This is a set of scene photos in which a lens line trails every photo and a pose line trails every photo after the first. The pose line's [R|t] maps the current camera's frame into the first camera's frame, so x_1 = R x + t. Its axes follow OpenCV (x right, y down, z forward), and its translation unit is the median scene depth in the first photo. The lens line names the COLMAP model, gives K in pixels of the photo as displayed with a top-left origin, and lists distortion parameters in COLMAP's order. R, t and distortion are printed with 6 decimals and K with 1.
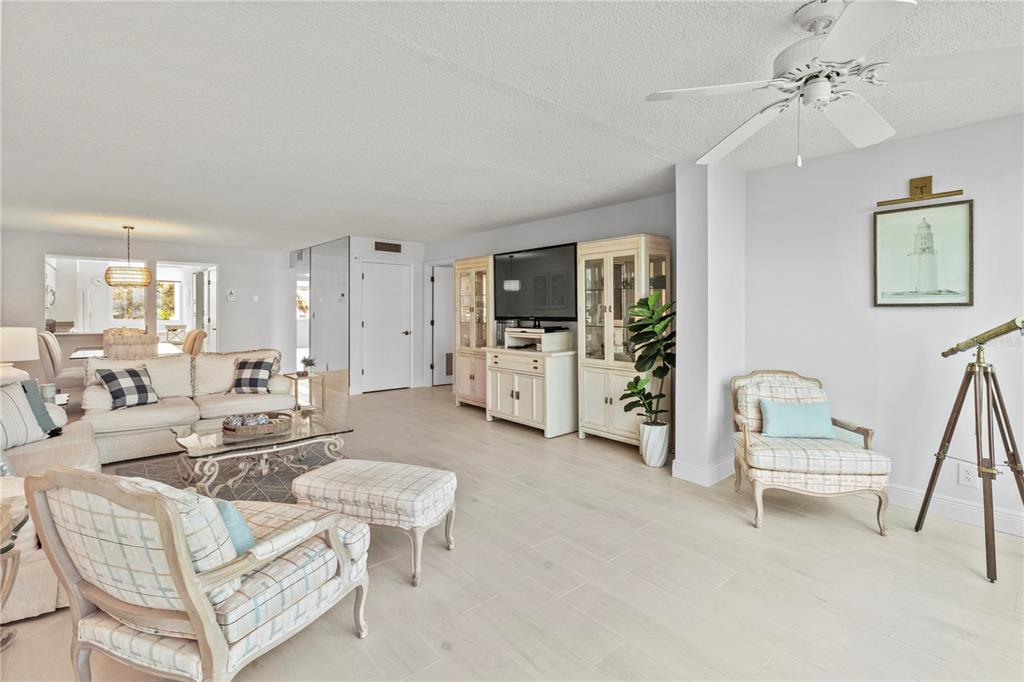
lens RADIAL K [[467.2, 0, 514.5], [0, 467.2, 306.3], [0, 0, 1]] dist [0.000976, -0.001411]
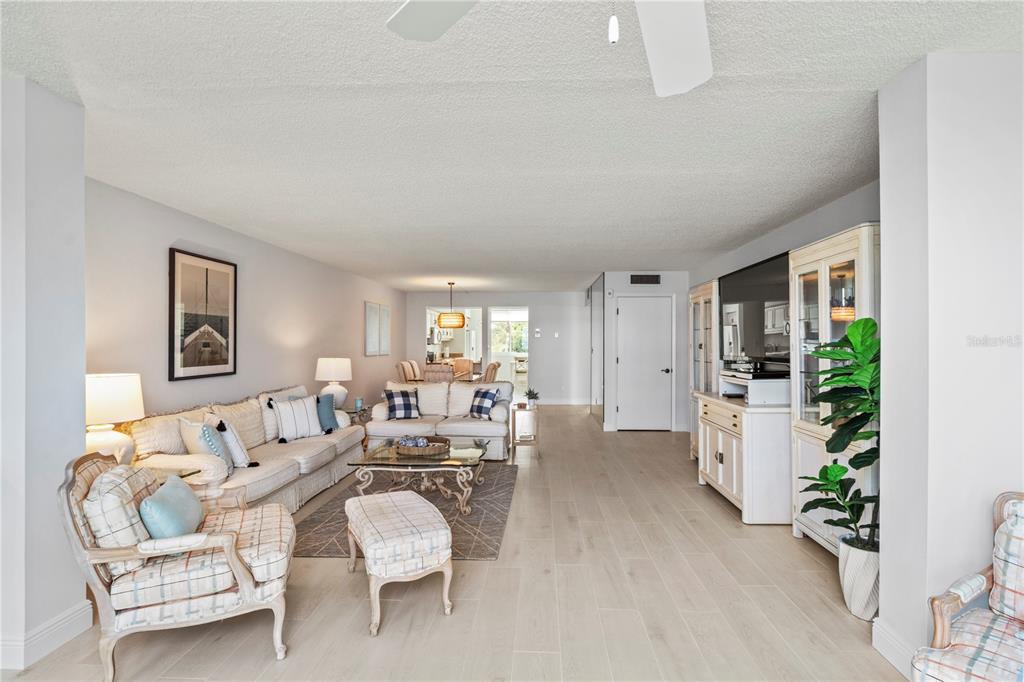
lens RADIAL K [[467.2, 0, 515.8], [0, 467.2, 340.1], [0, 0, 1]] dist [0.000976, -0.001411]
pose [[0.737268, -0.006930, -0.675565, 0.288920], [0.006919, 0.999972, -0.002707, -0.005081], [0.675565, -0.002678, 0.737296, 0.208836]]
